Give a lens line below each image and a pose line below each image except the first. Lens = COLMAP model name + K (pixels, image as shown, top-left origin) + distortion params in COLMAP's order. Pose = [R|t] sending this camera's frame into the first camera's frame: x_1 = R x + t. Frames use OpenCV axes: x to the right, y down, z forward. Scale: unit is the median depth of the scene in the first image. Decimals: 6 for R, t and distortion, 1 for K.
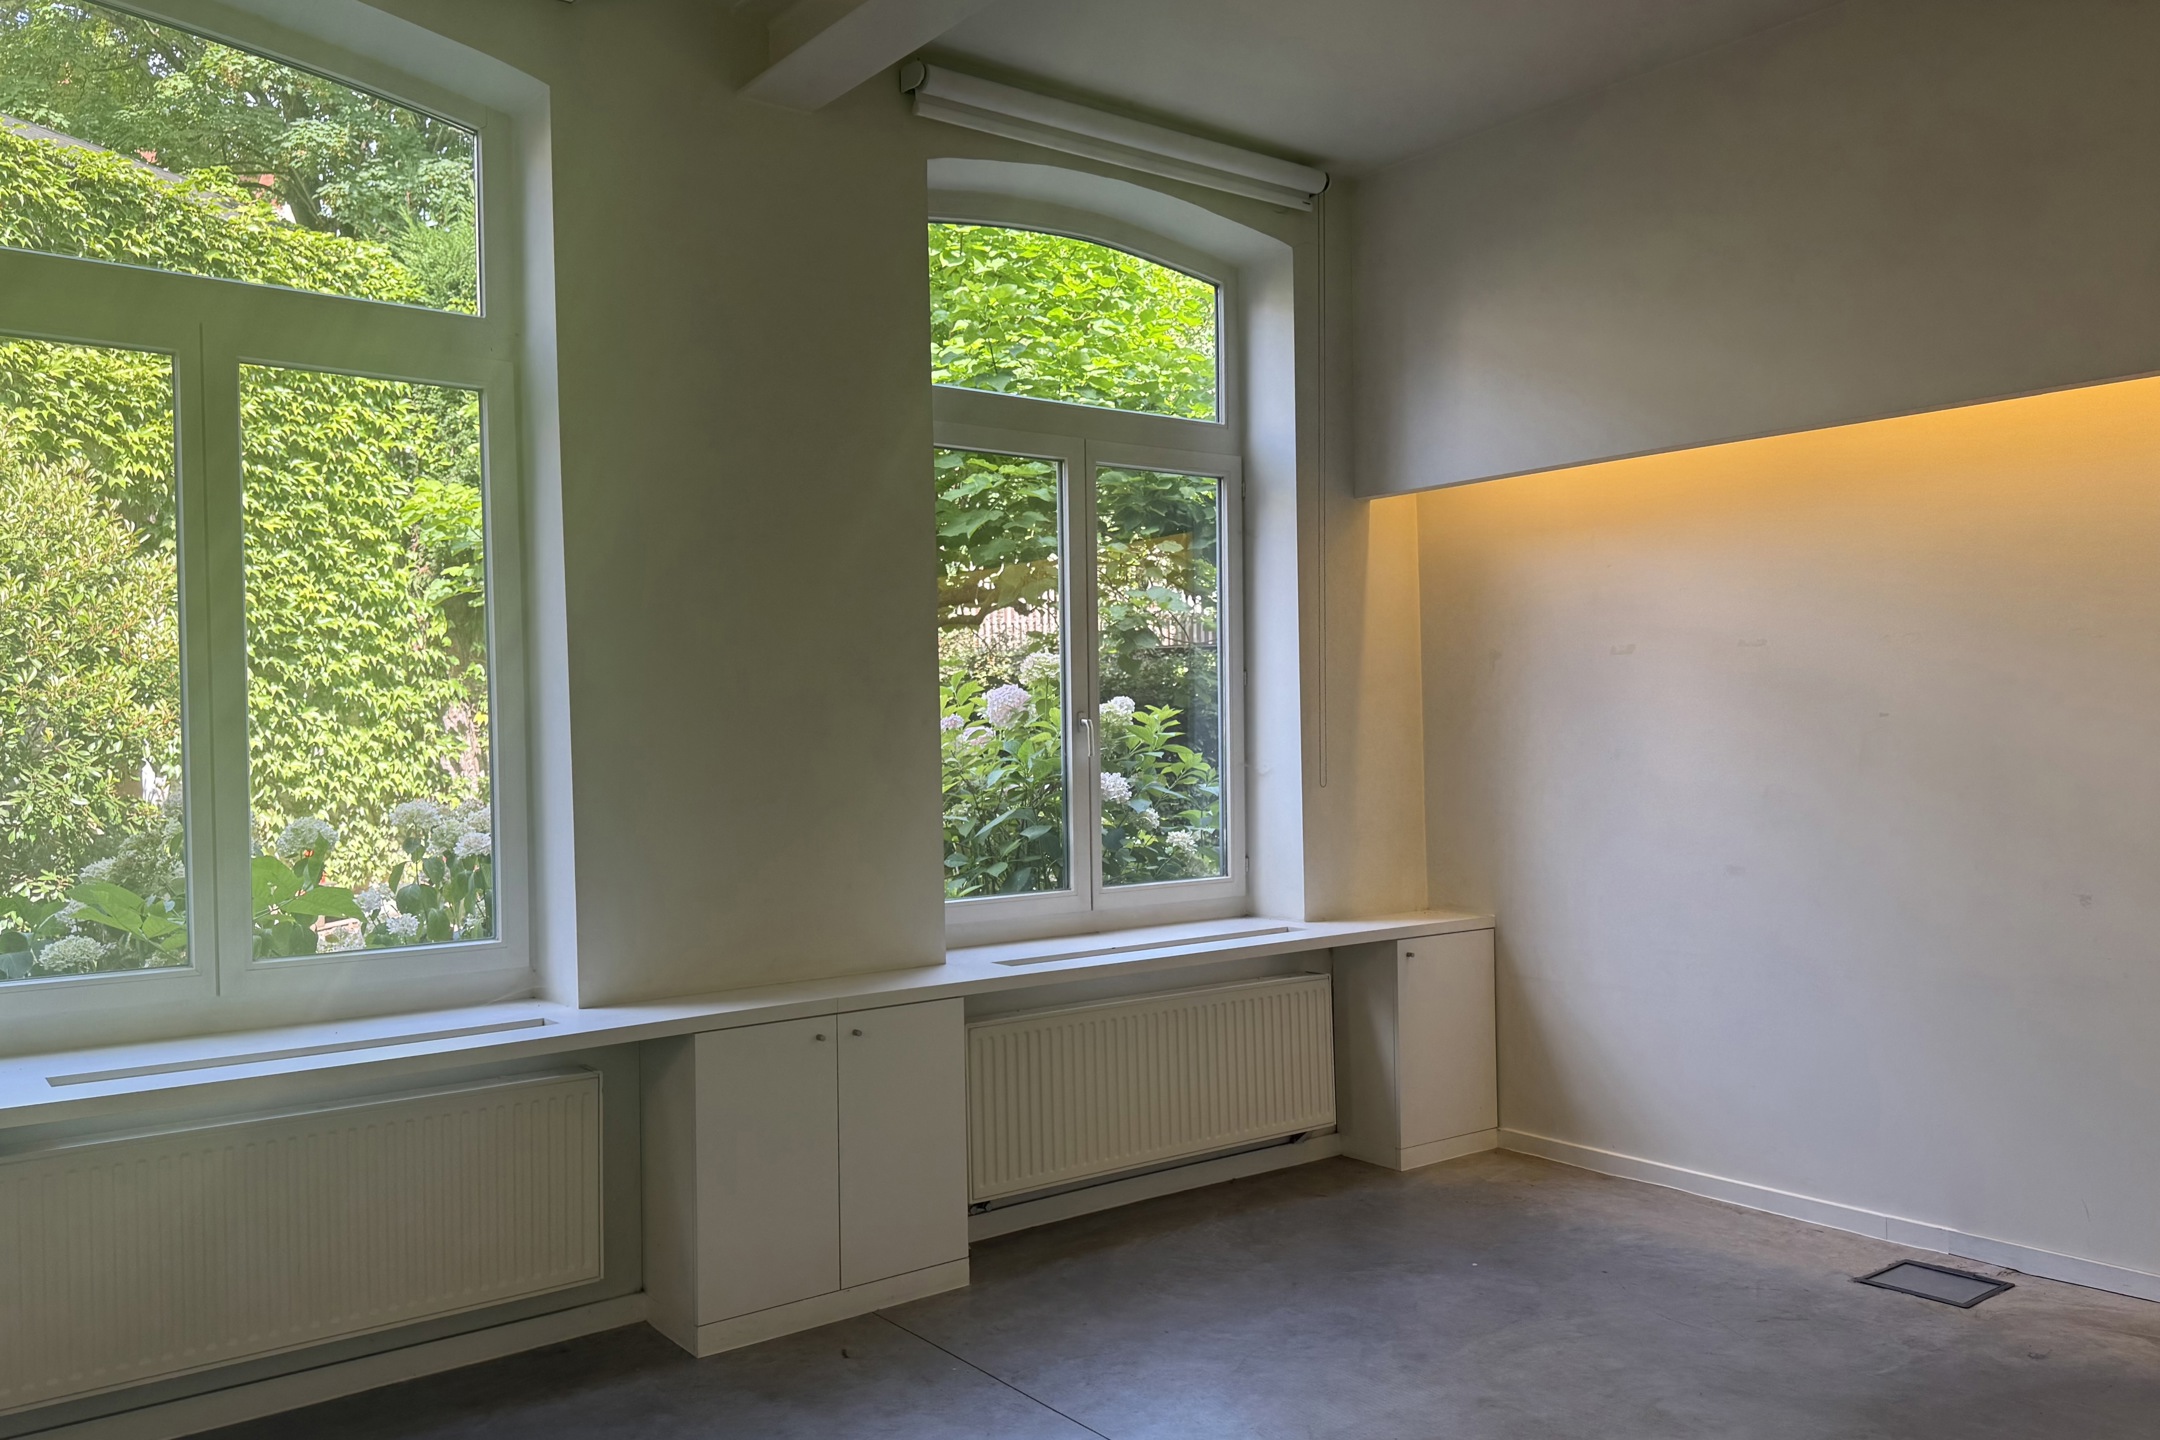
lens RADIAL K [[1630.1, 0, 1076.3], [0, 1630.1, 766.4], [0, 0, 1]] dist [0.062977, -0.009750]
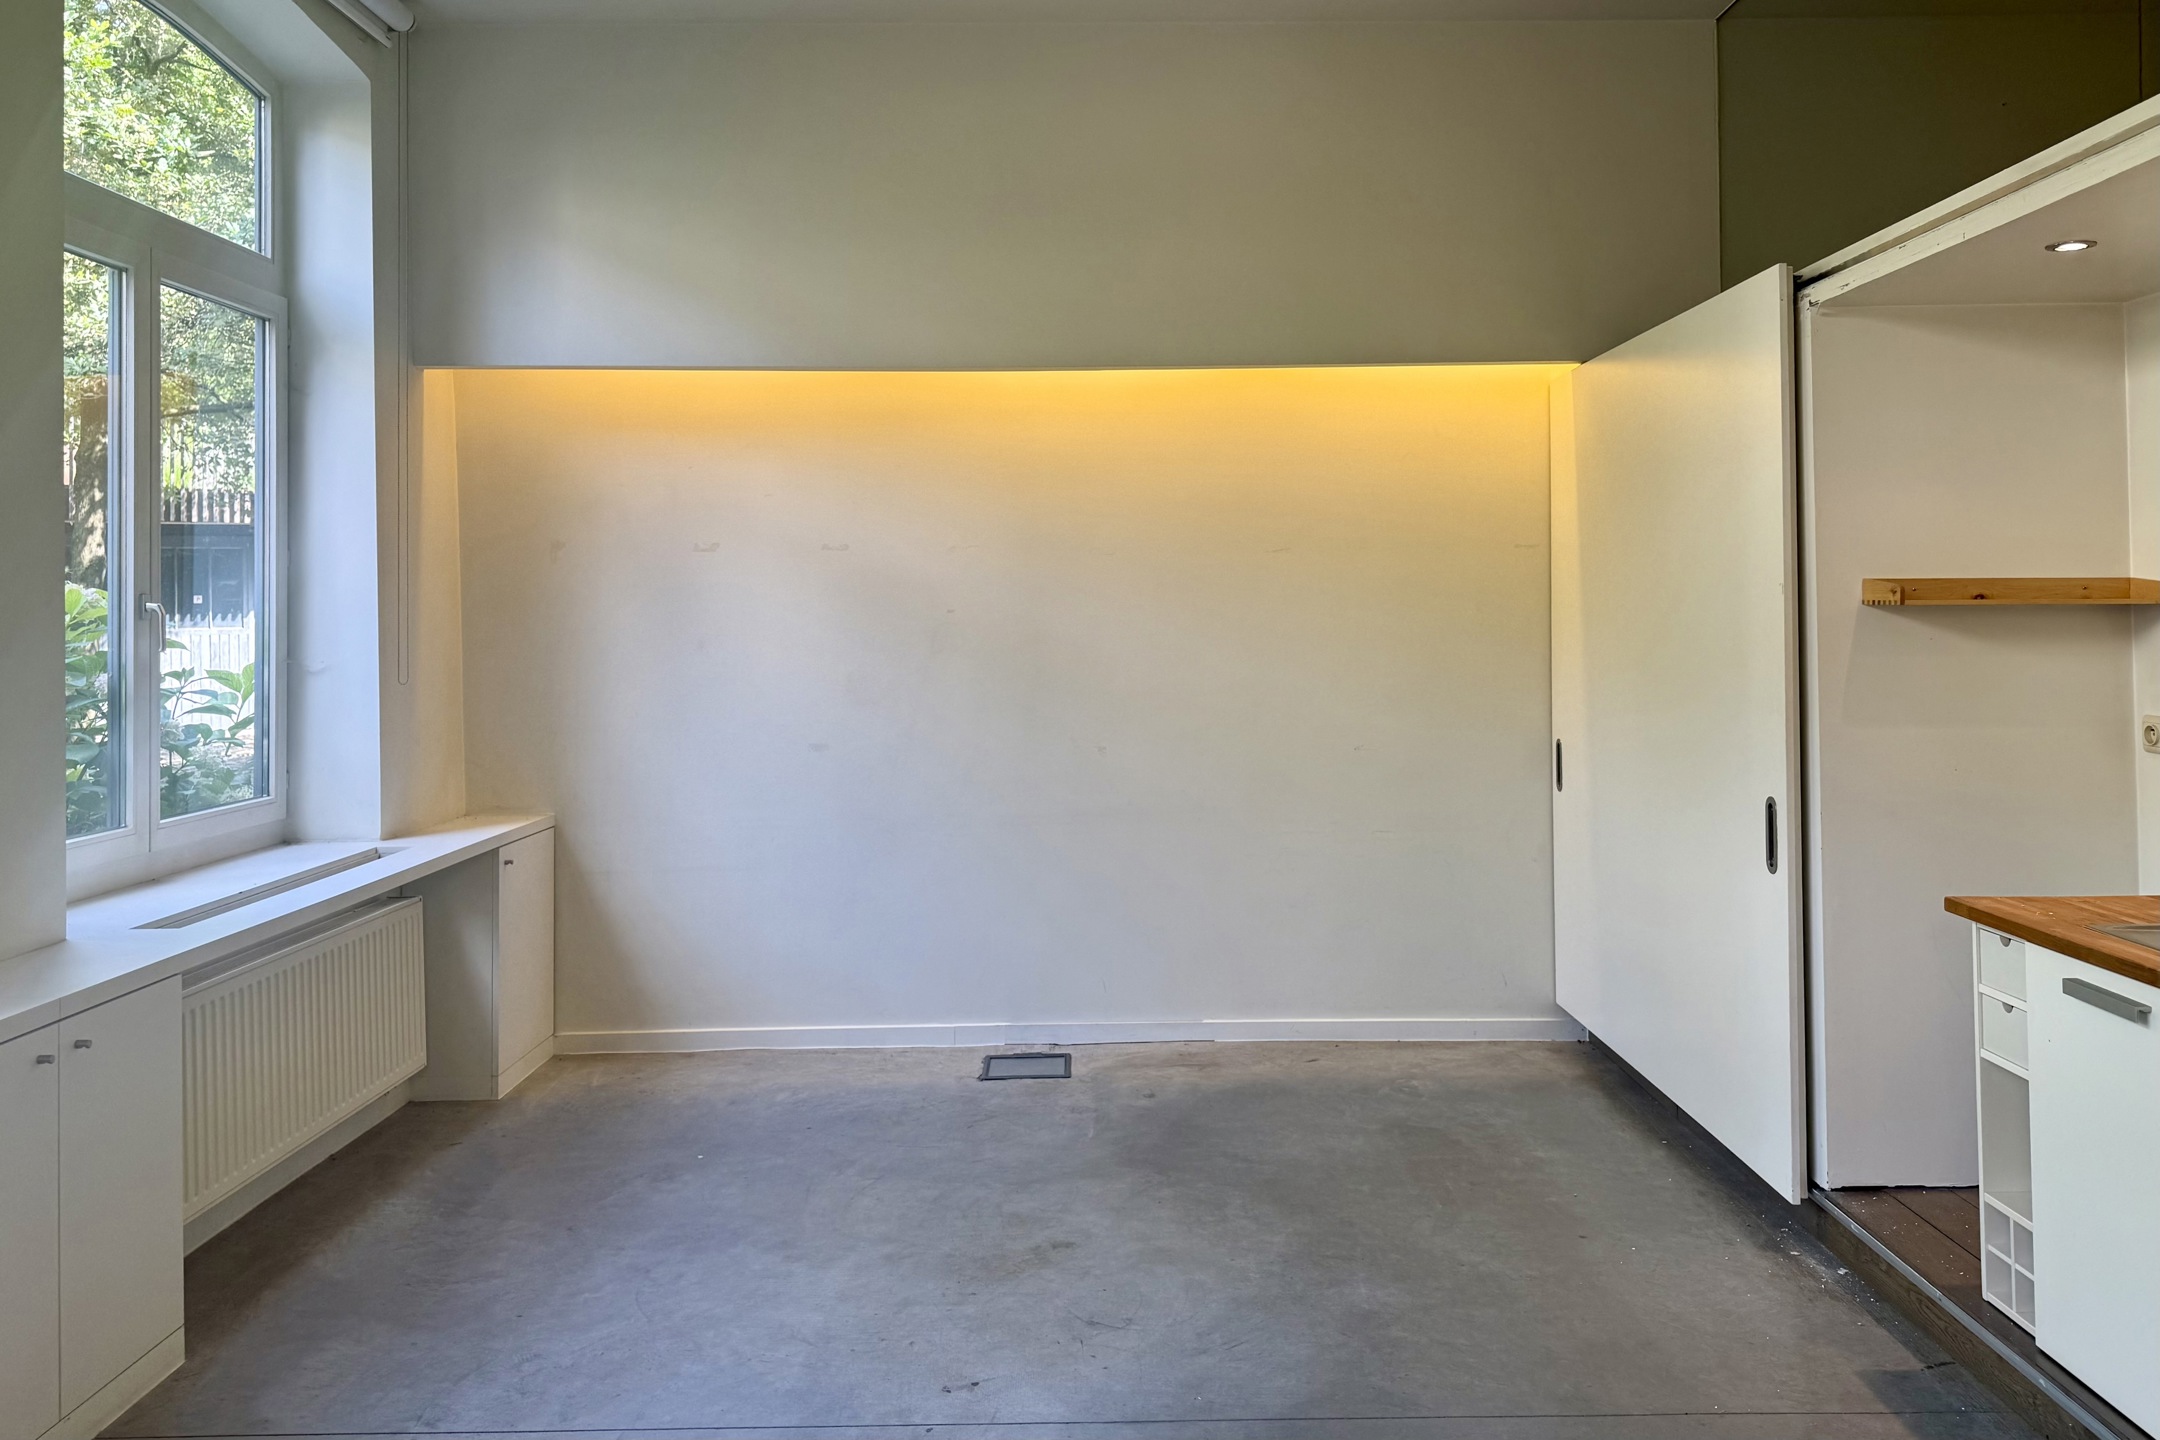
lens RADIAL K [[1570.7, 0, 1103.2], [0, 1570.7, 604.1], [0, 0, 1]] dist [0.042926, -0.037429]
pose [[0.604439, 0.018429, 0.796438, -0.374170], [0.017342, 0.999191, -0.036282, 0.008020], [-0.796463, 0.035742, 0.603631, 0.215504]]
